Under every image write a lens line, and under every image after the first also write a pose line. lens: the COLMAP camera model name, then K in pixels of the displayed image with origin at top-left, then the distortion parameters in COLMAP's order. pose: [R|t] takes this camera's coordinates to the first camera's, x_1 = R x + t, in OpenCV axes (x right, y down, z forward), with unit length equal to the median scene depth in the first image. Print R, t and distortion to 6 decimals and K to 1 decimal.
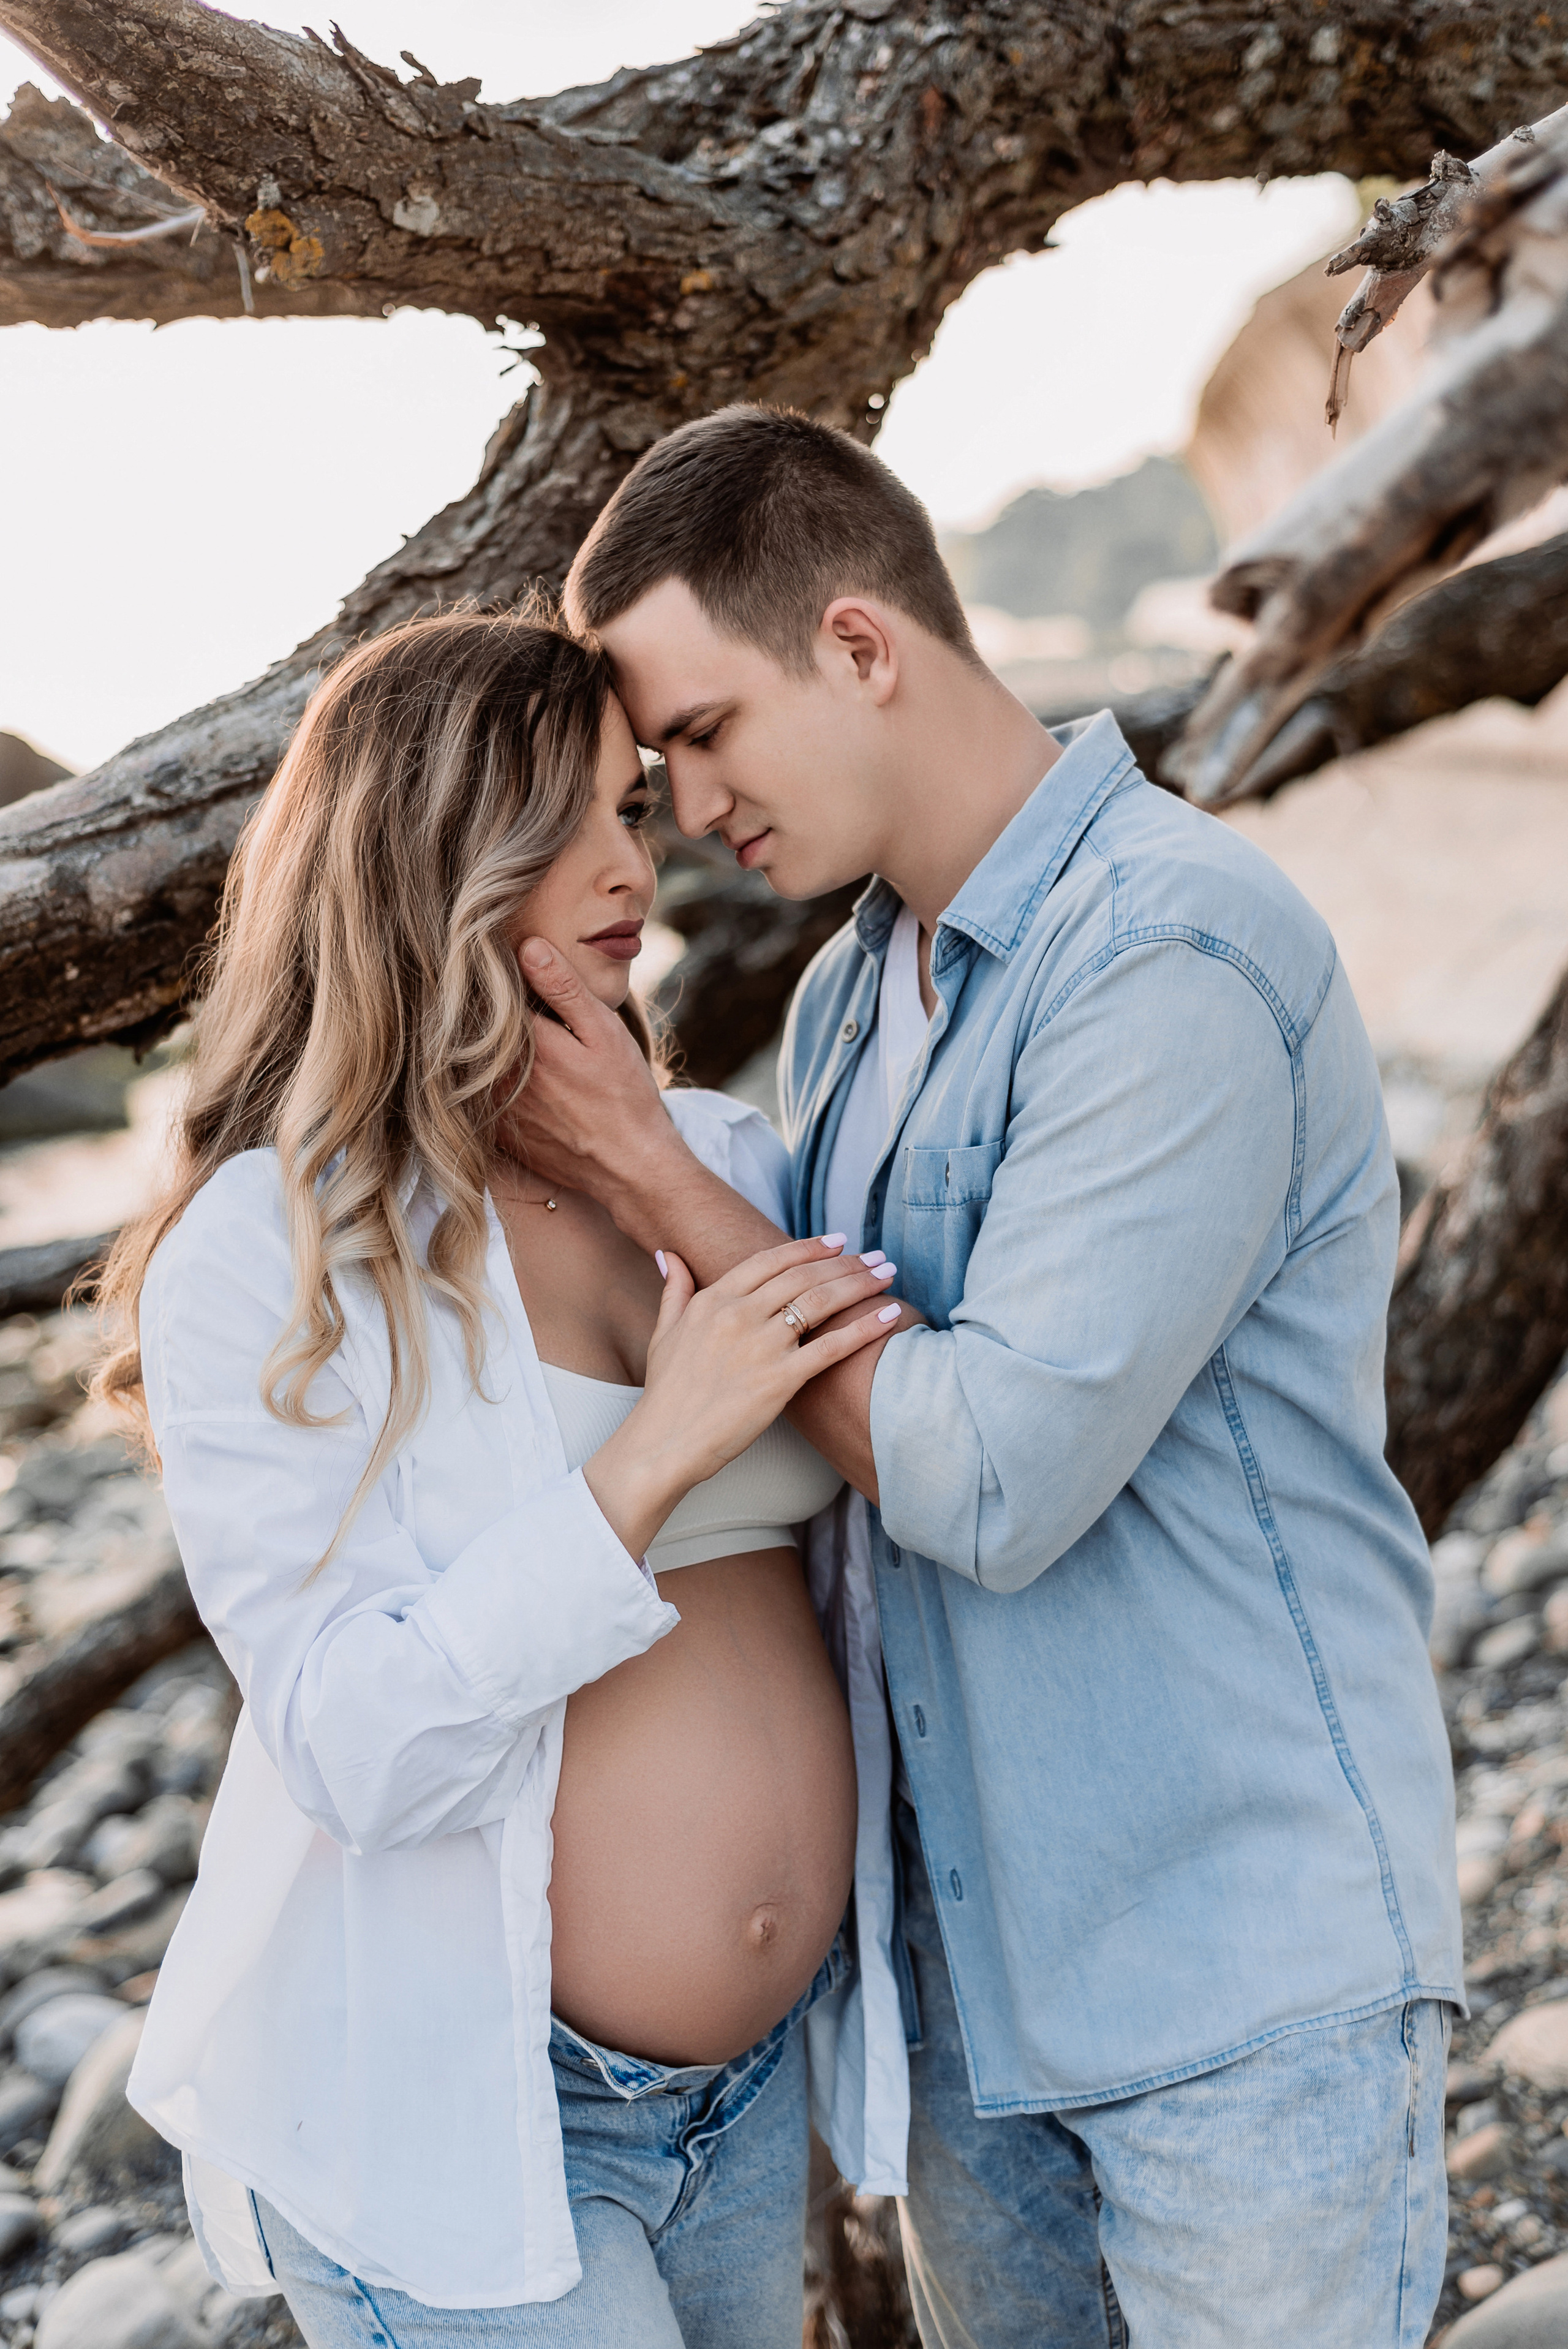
lens RADIAL K [[3480.4, 0, 784.0], [0, 3480.4, 1174.5], [0, 0, 1]] dist [0.030042, -0.022529]
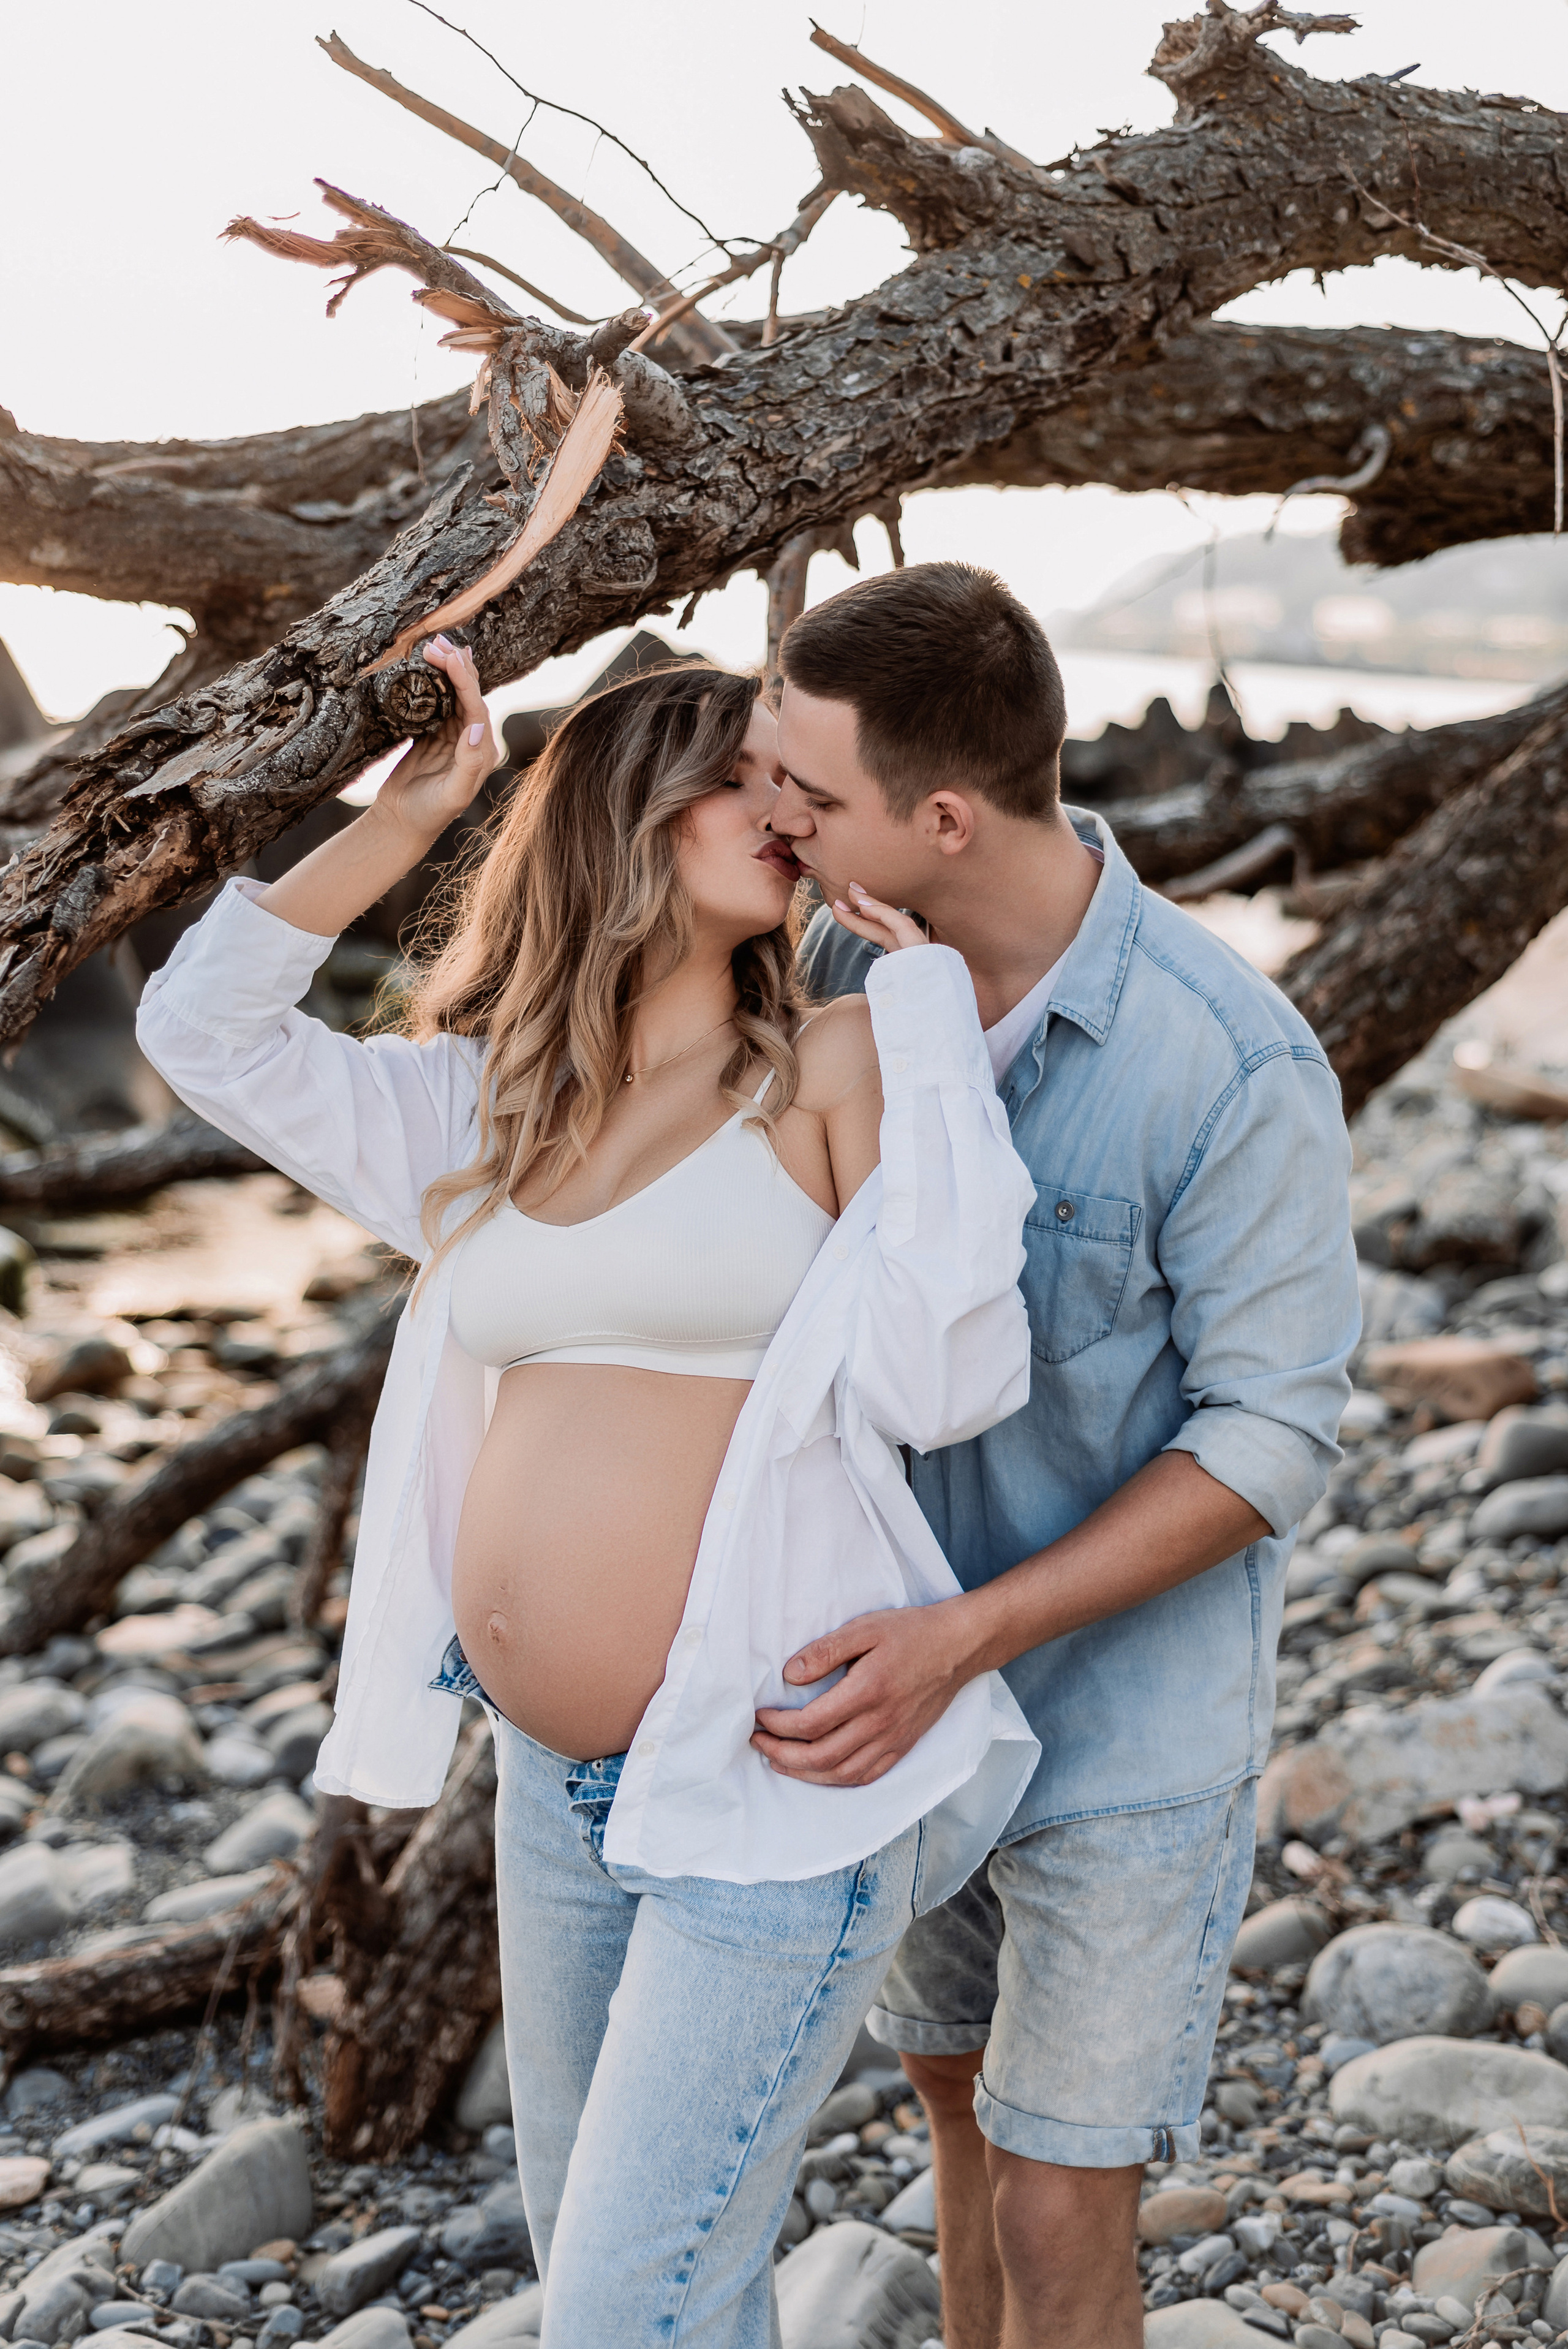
lens RADIAL K [[3480.4, 0, 784.0], [0, 3480.4, 1174.5], [0, 0, 1]] dist [0.030042, -0.022529]
pose [[0.970734, 0.141231, -0.194242, 0.518264], [-0.136571, 0.989930, 0.037242, -0.079525], [0.197546, -0.009625, 0.980246, -0.489547]]
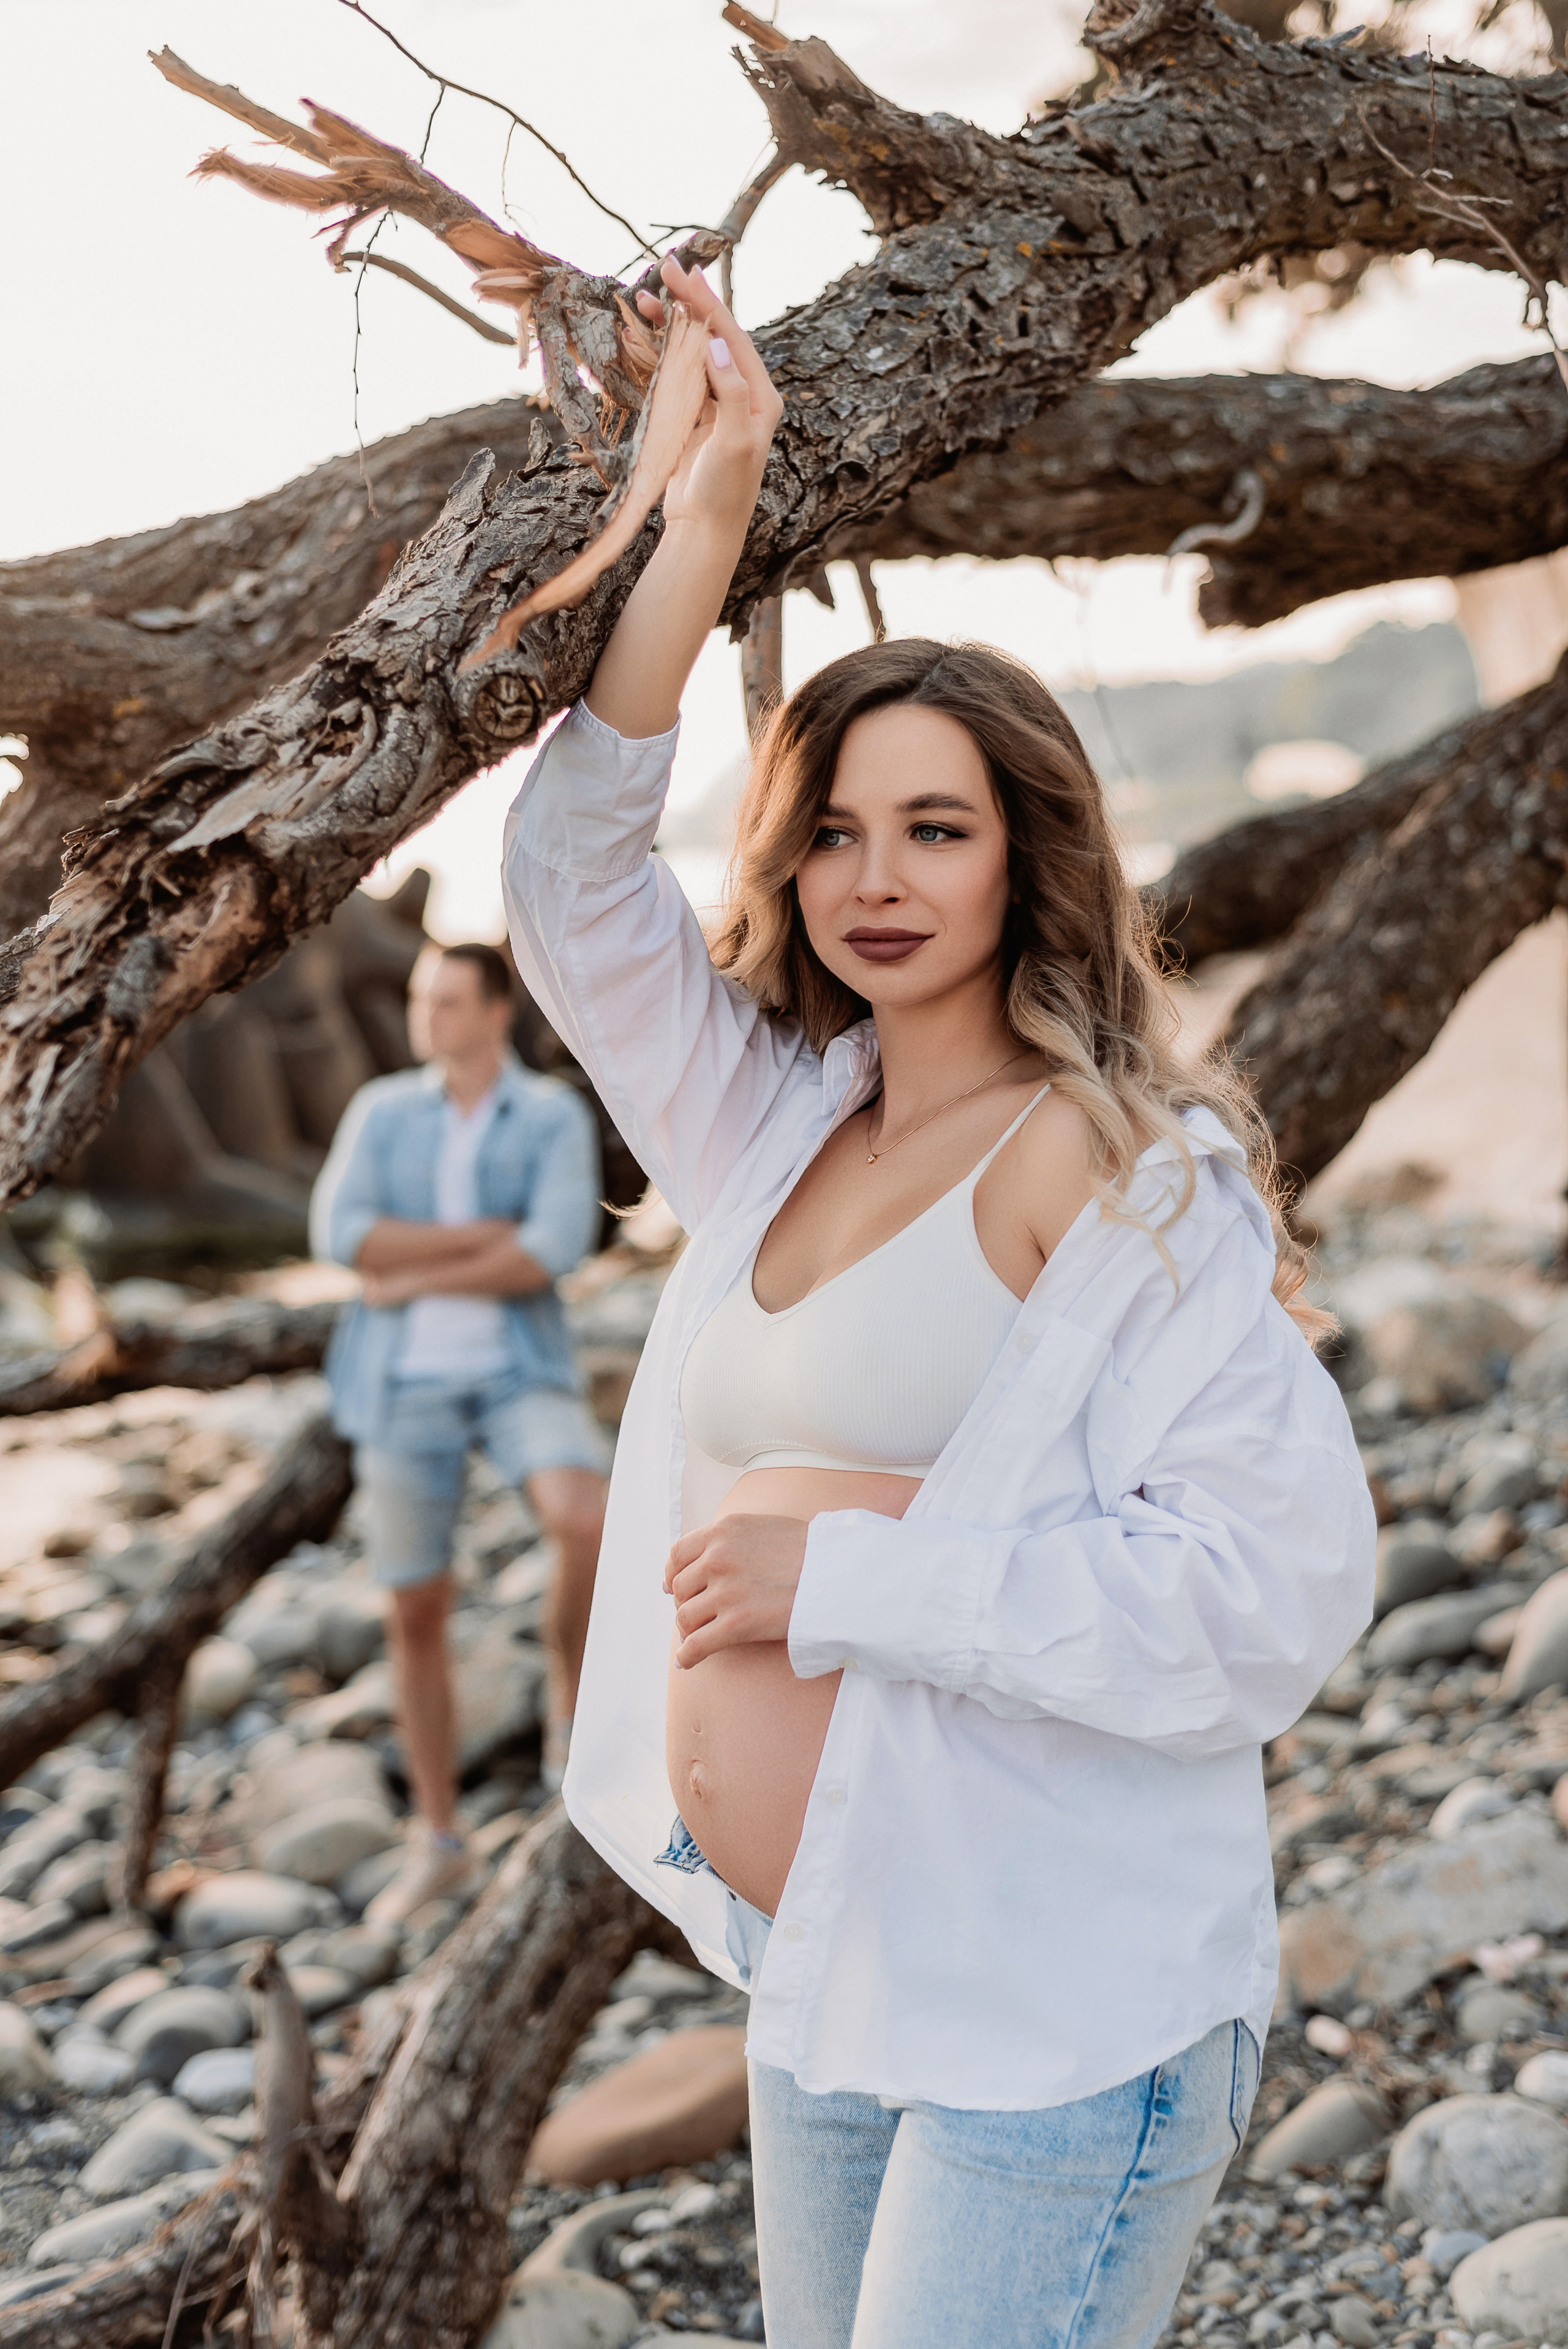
lens RADIAL K [[3480.4, 0, 784.0], [0, 3480.4, 1174.5], [0, 0, 1]] dist [0.030042, -0.022529]
pose [[0.994305, 0.037131, -0.099897, 0.360100], [-0.040448, 0.998689, -0.031380, -0.036426], [0.098600, 0.035242, 0.994503, -0.326230]]
